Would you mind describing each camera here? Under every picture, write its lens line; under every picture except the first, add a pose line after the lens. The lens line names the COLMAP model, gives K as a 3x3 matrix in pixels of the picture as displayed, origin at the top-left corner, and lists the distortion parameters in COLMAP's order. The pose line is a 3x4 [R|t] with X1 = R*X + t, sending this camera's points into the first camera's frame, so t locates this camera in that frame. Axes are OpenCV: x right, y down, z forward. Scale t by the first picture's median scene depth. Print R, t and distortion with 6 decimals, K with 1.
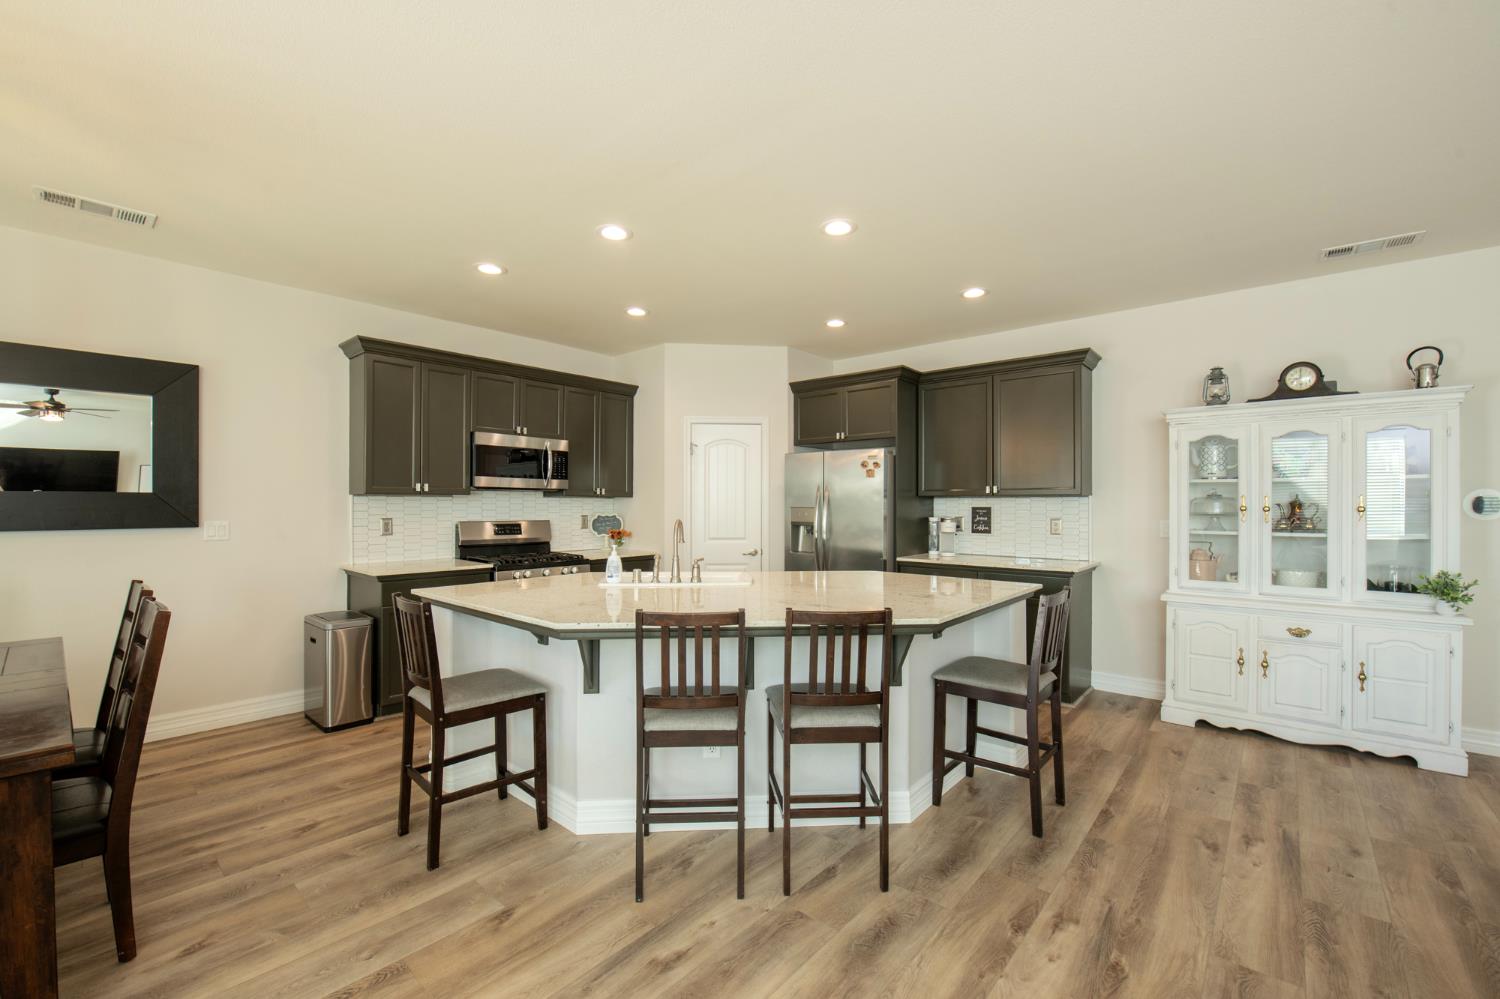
lens RADIAL K [[614.6, 0, 753.5], [0, 614.6, 503.2], [0, 0, 1]] dist [-0.003337, -0.008376]
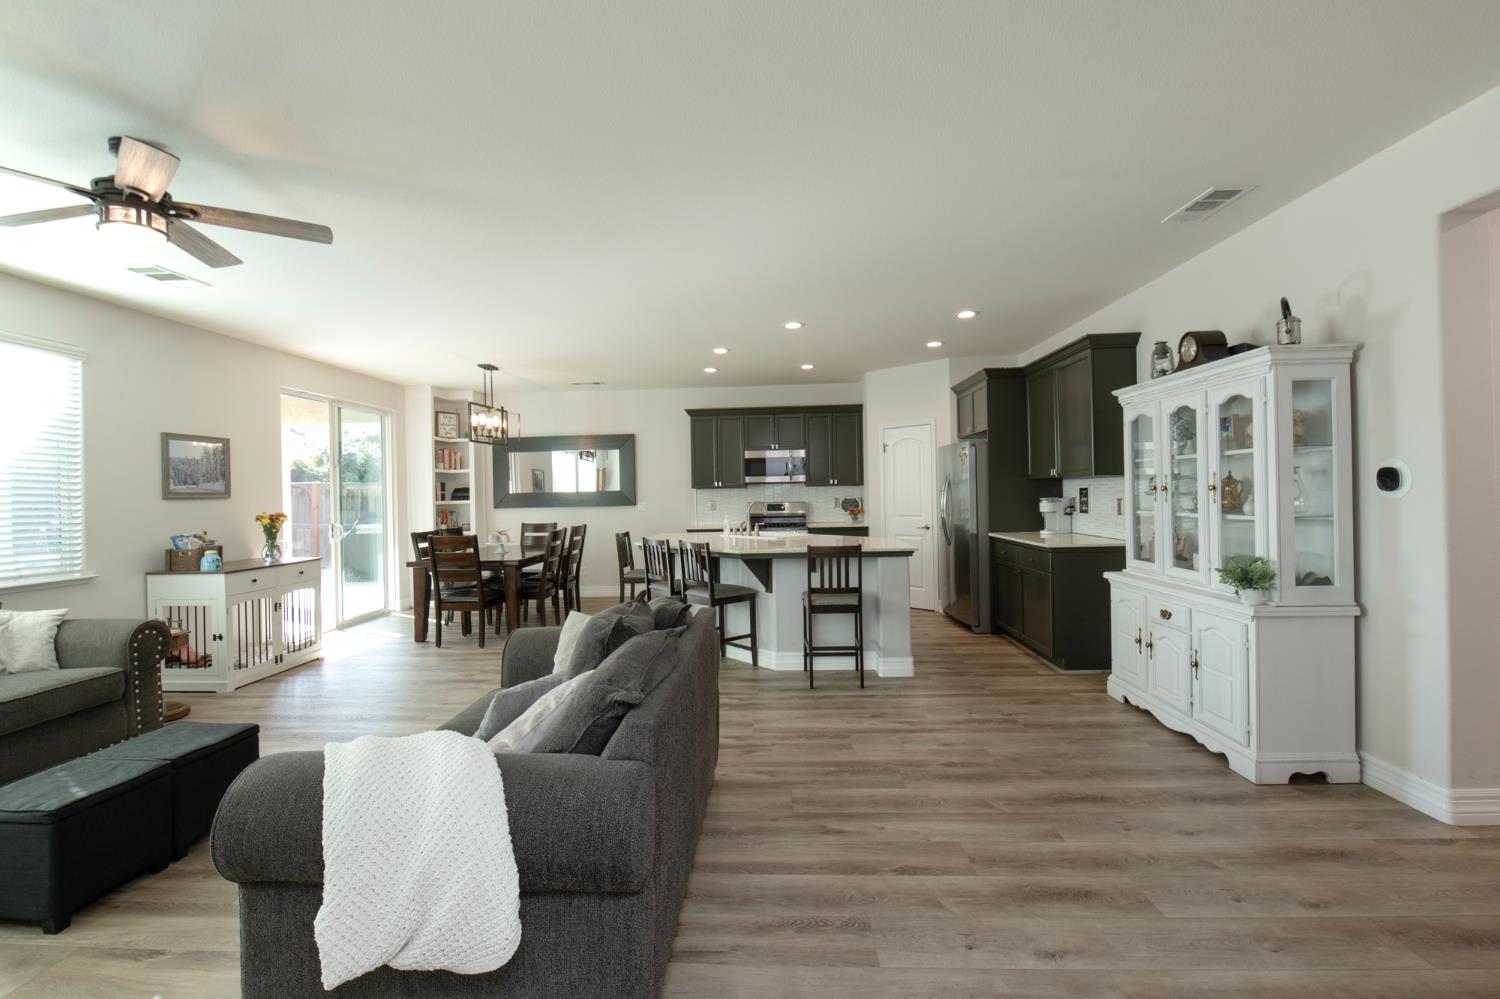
lens RADIAL K [[647.5, 0, 741.1], [0, 647.5, 492.8], [0, 0, 1]] dist [-0.007999, -0.000163]
pose [[0.610779, -0.013890, -0.791679, 1.227123], [0.024102, 0.999709, 0.001055, -0.000327], [0.791434, -0.019725, 0.610936, -0.160370]]
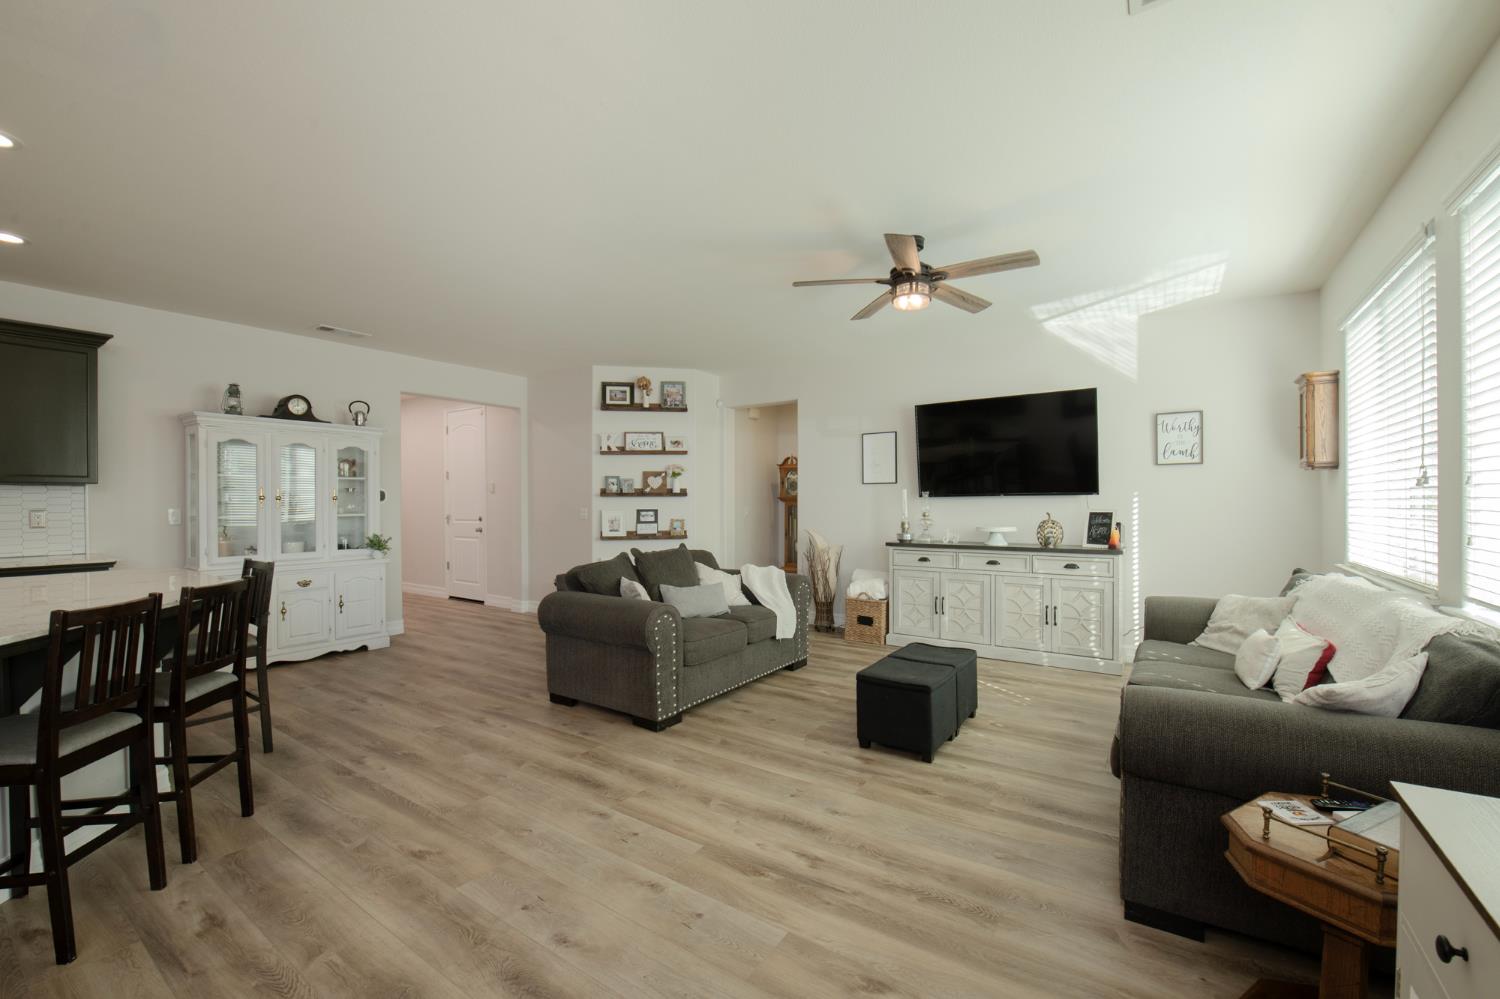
lens RADIAL K [[614.6, 0, 753.5], [0, 614.6, 503.2], [0, 0, 1]] dist [-0.003337, -0.008376]
pose [[-0.114279, -0.003555, 0.993442, -0.630334], [0.000620, 0.999993, 0.003650, 0.016495], [-0.993449, 0.001033, -0.114276, 0.101108]]
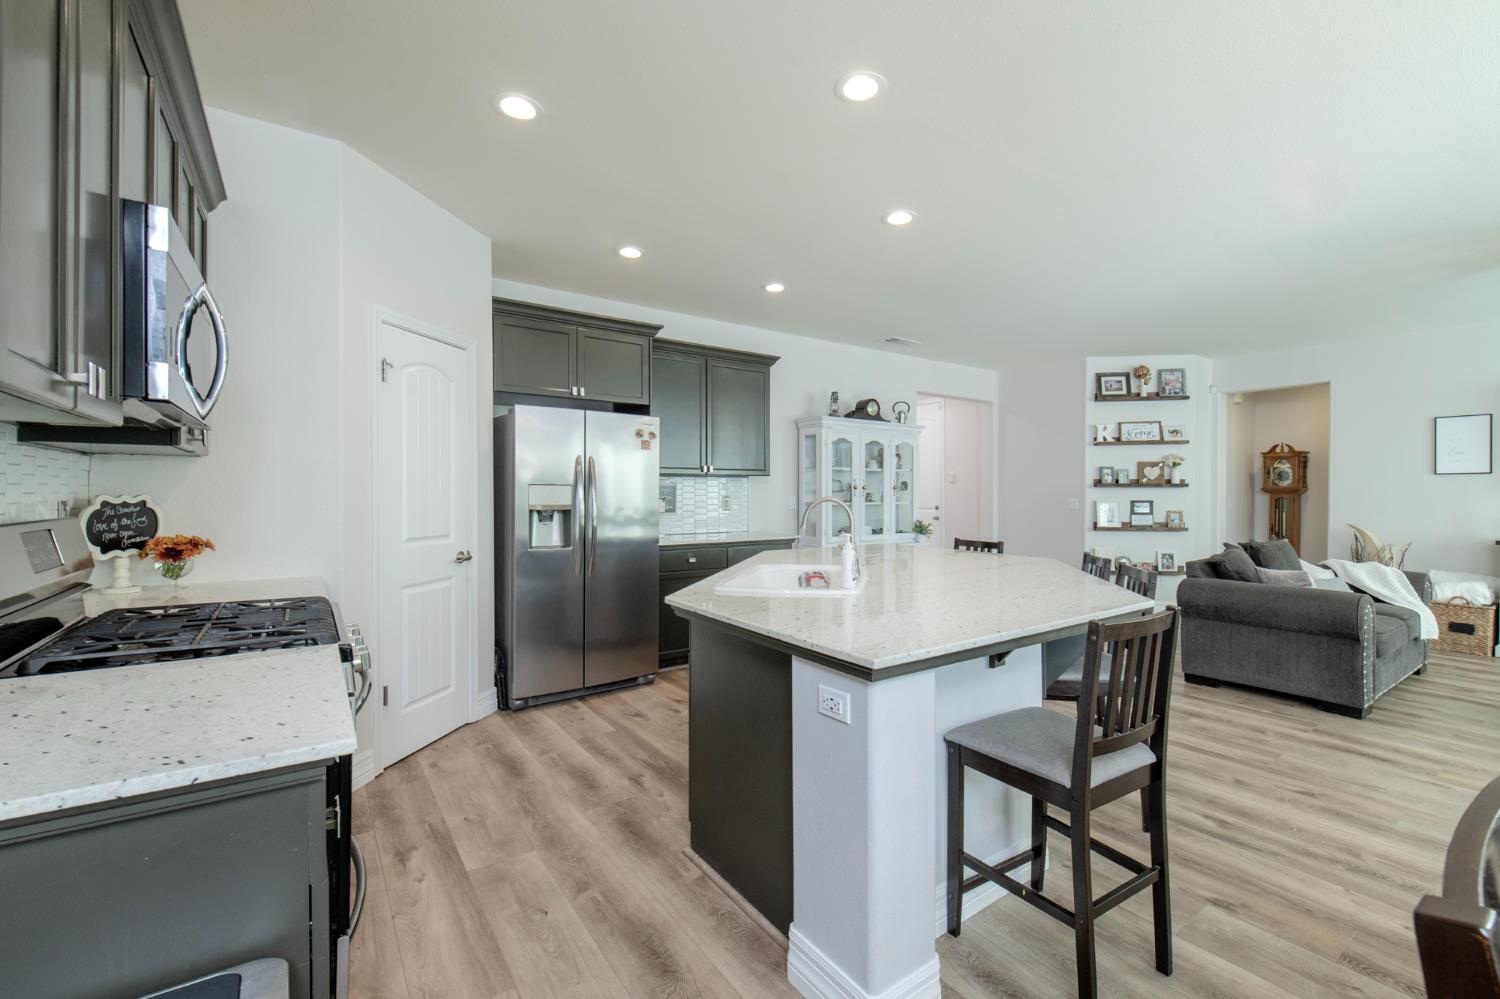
lens RADIAL K [[657.6, 0, 805.7], [0, 657.6, 493.7], [0, 0, 1]] dist [-0.001150, -0.000421]
pose [[0.198725, -0.004345, 0.980046, -0.861392], [-0.005401, 0.999970, 0.005528, 0.016551], [-0.980040, -0.006392, 0.198695, 0.801470]]
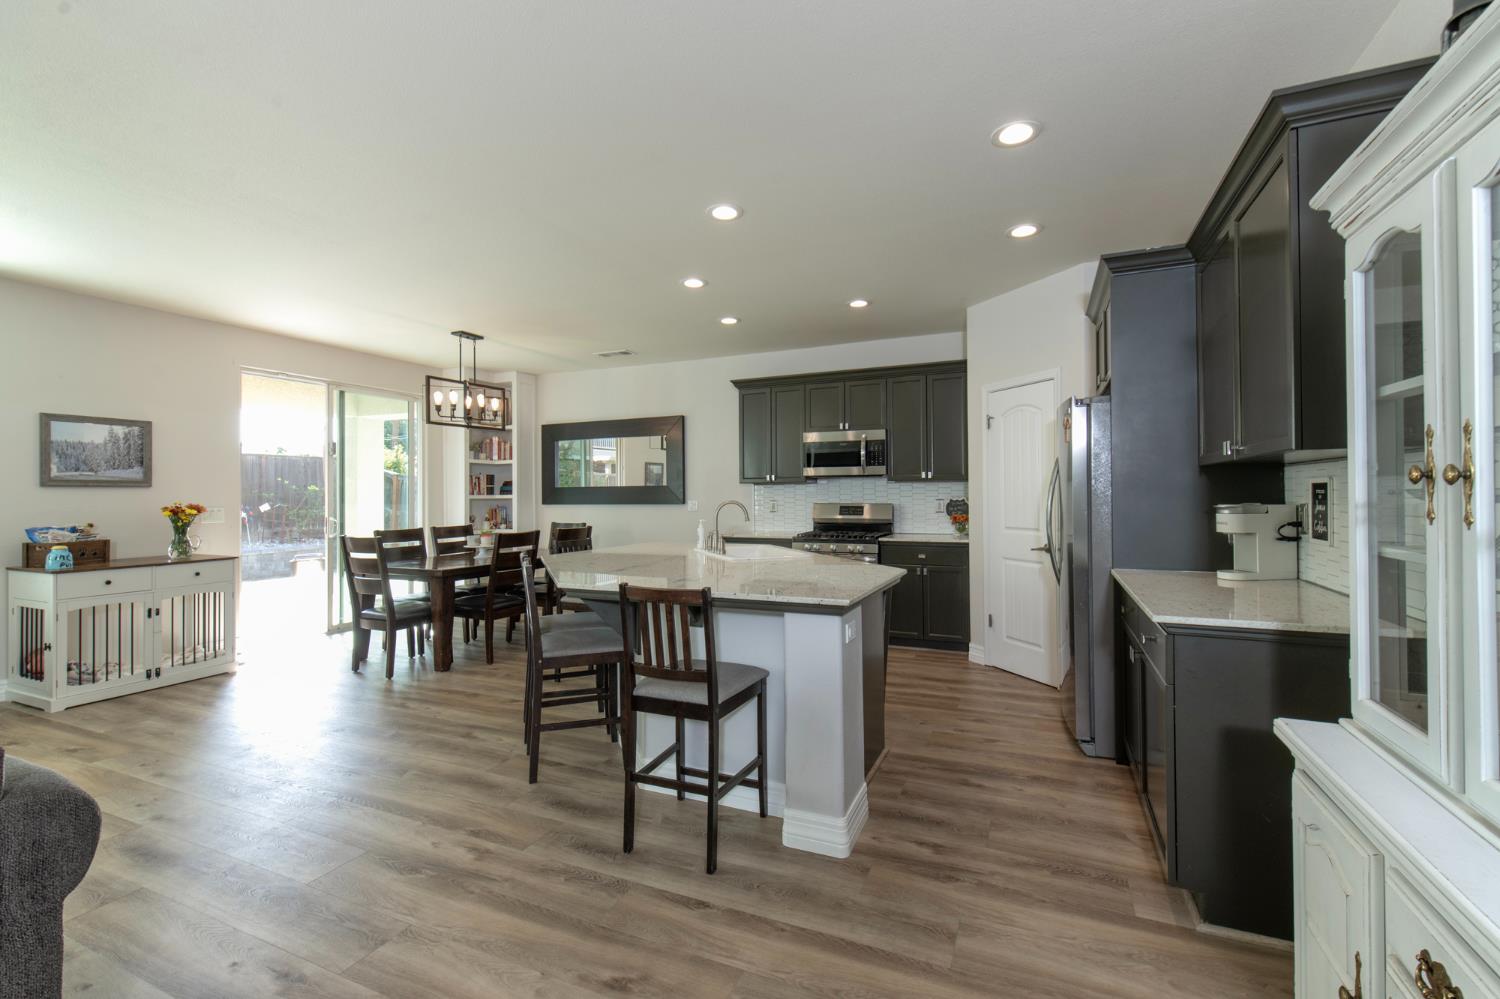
lens RADIAL K [[649.6, 0, 754.6], [0, 649.6, 491.4], [0, 0, 1]] dist [0.003073, 0.000230]
pose [[0.292212, -0.009509, -0.956306, 1.001210], [0.010173, 0.999925, -0.006834, 0.016375], [0.956299, -0.007732, 0.292287, 0.629275]]
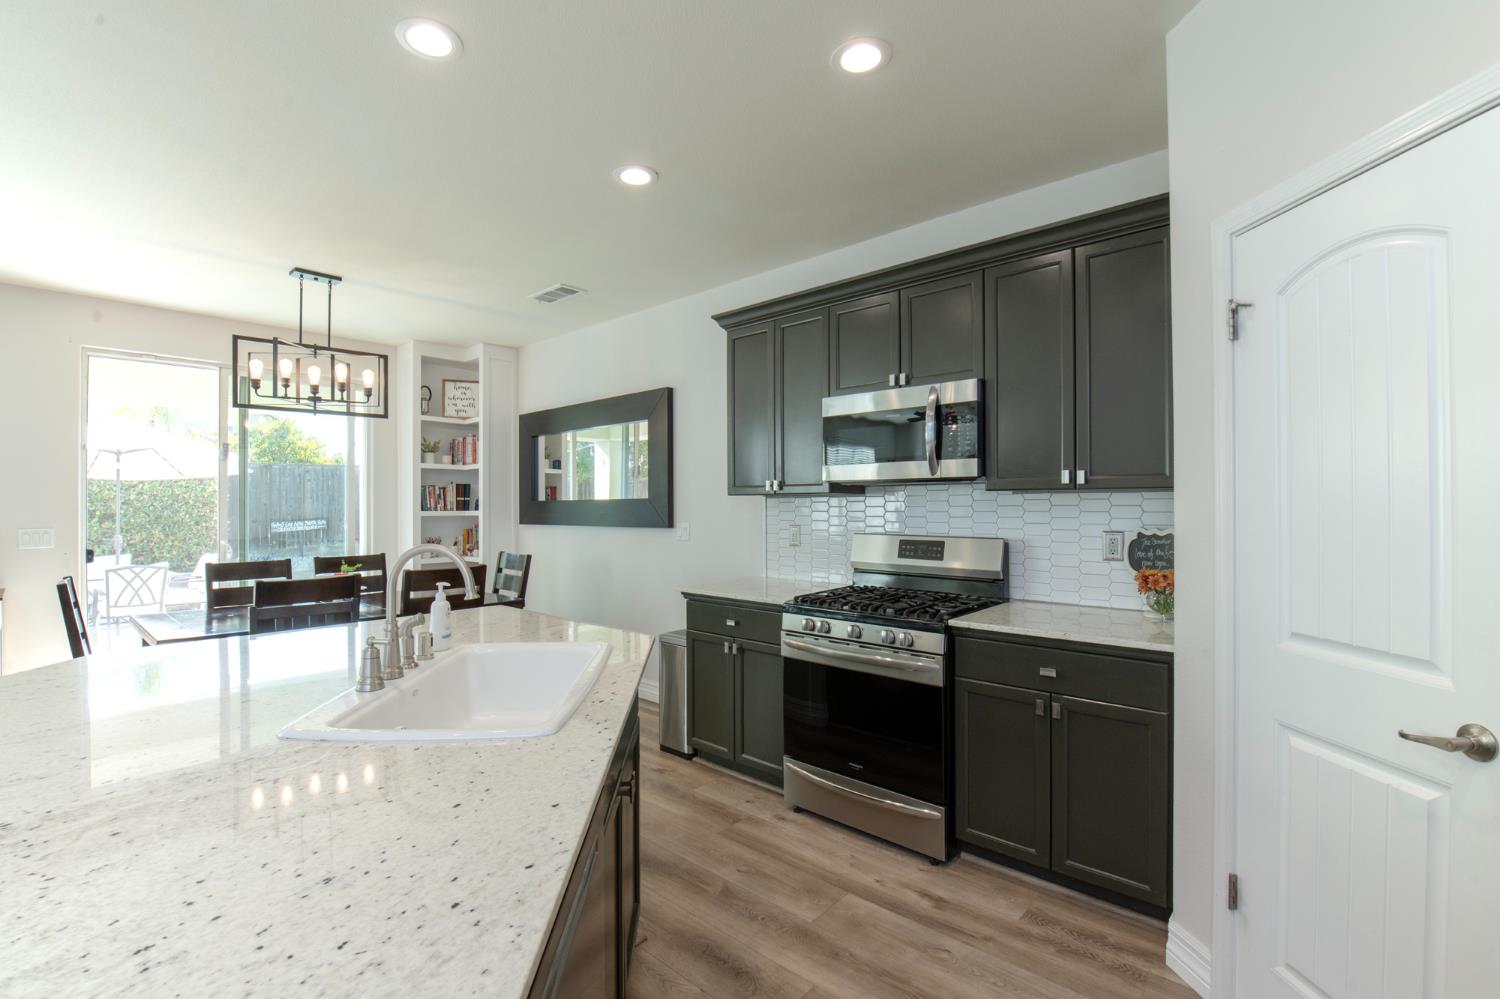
lens RADIAL K [[666.0, 0, 733.3], [0, 666.0, 504.8], [0, 0, 1]] dist [-0.026837, 0.000042]
pose [[-0.024738, -0.004631, -0.999683, 0.331000], [0.005775, 0.999972, -0.004776, 0.001283], [0.999677, -0.005891, -0.024711, 1.141444]]
